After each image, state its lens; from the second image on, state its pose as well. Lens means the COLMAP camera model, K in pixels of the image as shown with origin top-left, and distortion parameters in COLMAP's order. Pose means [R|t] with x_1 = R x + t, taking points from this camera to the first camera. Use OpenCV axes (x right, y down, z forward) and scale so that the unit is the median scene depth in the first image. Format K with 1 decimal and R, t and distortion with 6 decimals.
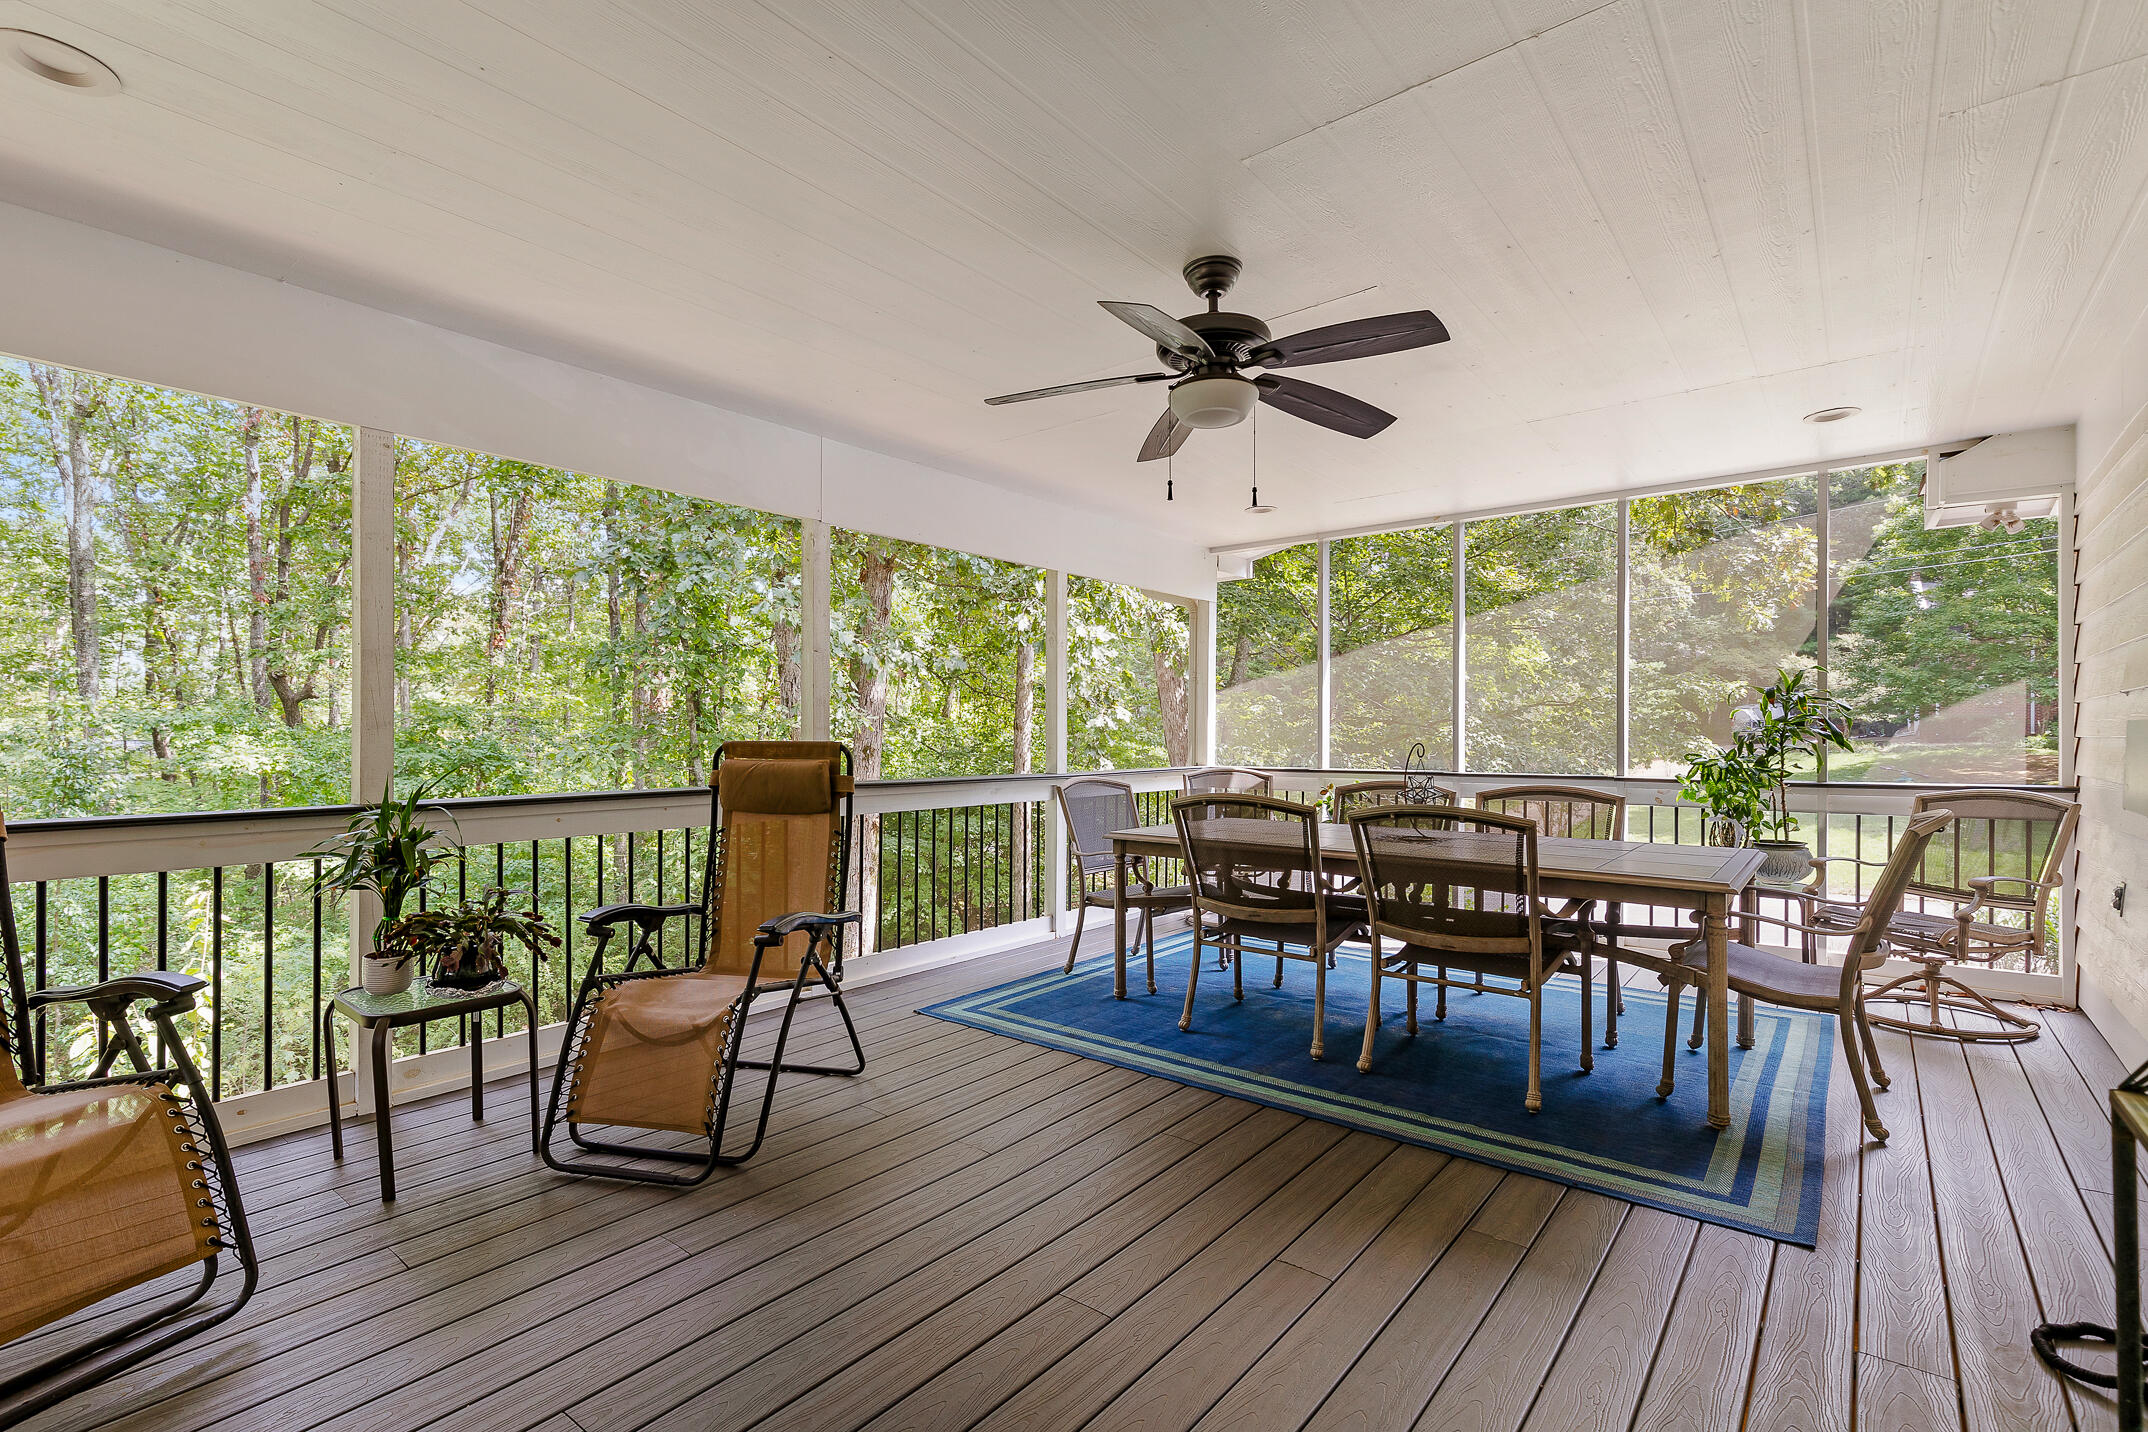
lens RADIAL K [[979.1, 0, 1082.6], [0, 979.1, 726.4], [0, 0, 1]] dist [0.016750, -0.000036]
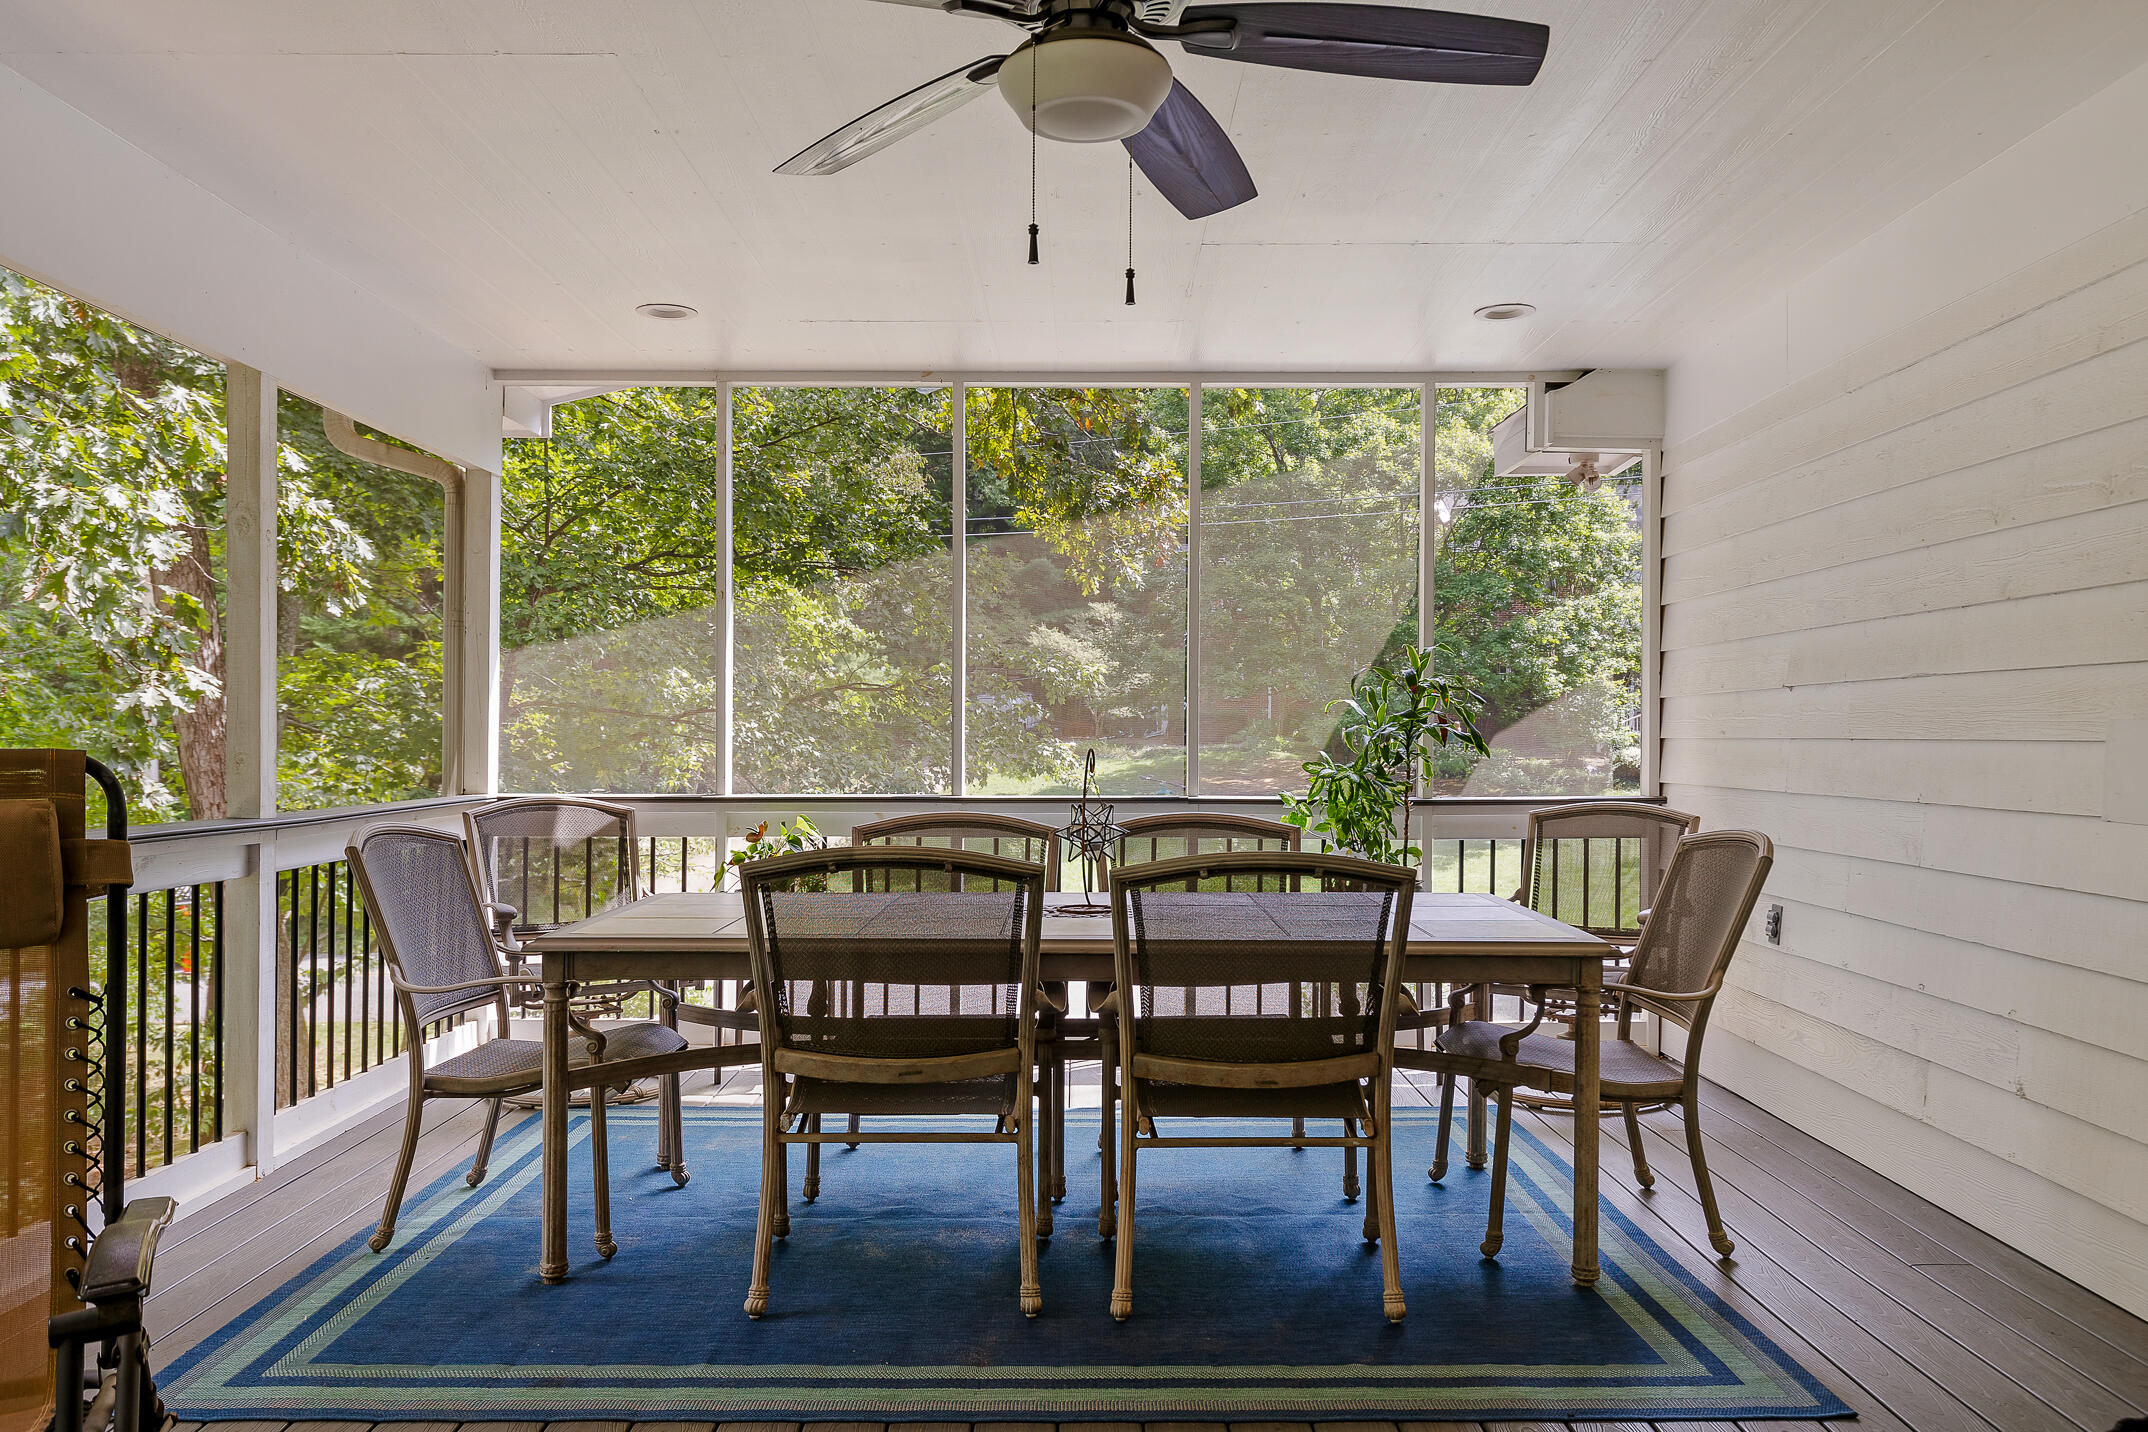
lens RADIAL K [[1644.0, 0, 1076.5], [0, 1644.0, 740.5], [0, 0, 1]] dist [0.004400, 0.007102]
pose [[0.779291, -0.000902, 0.626661, -0.295669], [-0.006762, 0.999929, 0.009849, 0.002536], [-0.626625, -0.011913, 0.779230, 0.233822]]
